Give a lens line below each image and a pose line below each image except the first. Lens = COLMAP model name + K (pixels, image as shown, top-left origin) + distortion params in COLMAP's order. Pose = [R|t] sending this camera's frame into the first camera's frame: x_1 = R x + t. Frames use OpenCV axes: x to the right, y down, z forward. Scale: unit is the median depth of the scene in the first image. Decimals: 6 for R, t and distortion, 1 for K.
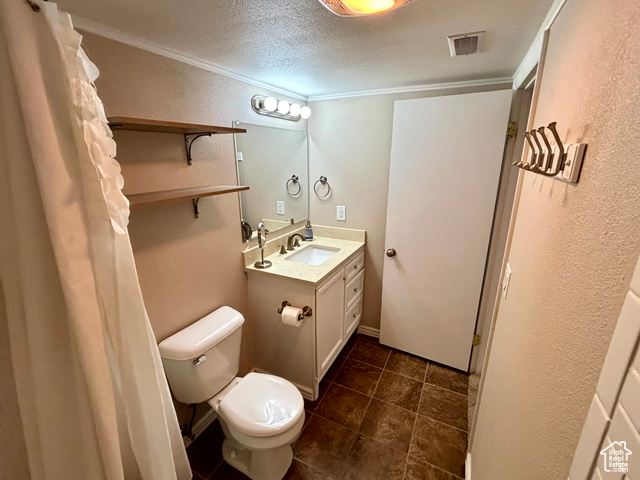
lens RADIAL K [[289.1, 0, 320.0], [0, 289.1, 240.0], [0, 0, 1]] dist [0.000978, 0.000154]
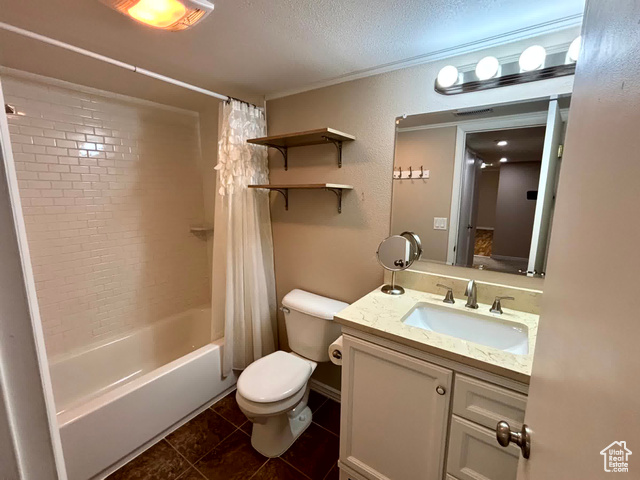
lens RADIAL K [[289.1, 0, 320.0], [0, 289.1, 240.0], [0, 0, 1]] dist [0.000978, 0.000154]
pose [[-0.160220, 0.173602, -0.971695, 0.762611], [-0.280769, 0.935734, 0.213473, -0.204278], [0.946308, 0.307024, -0.101181, 1.098748]]
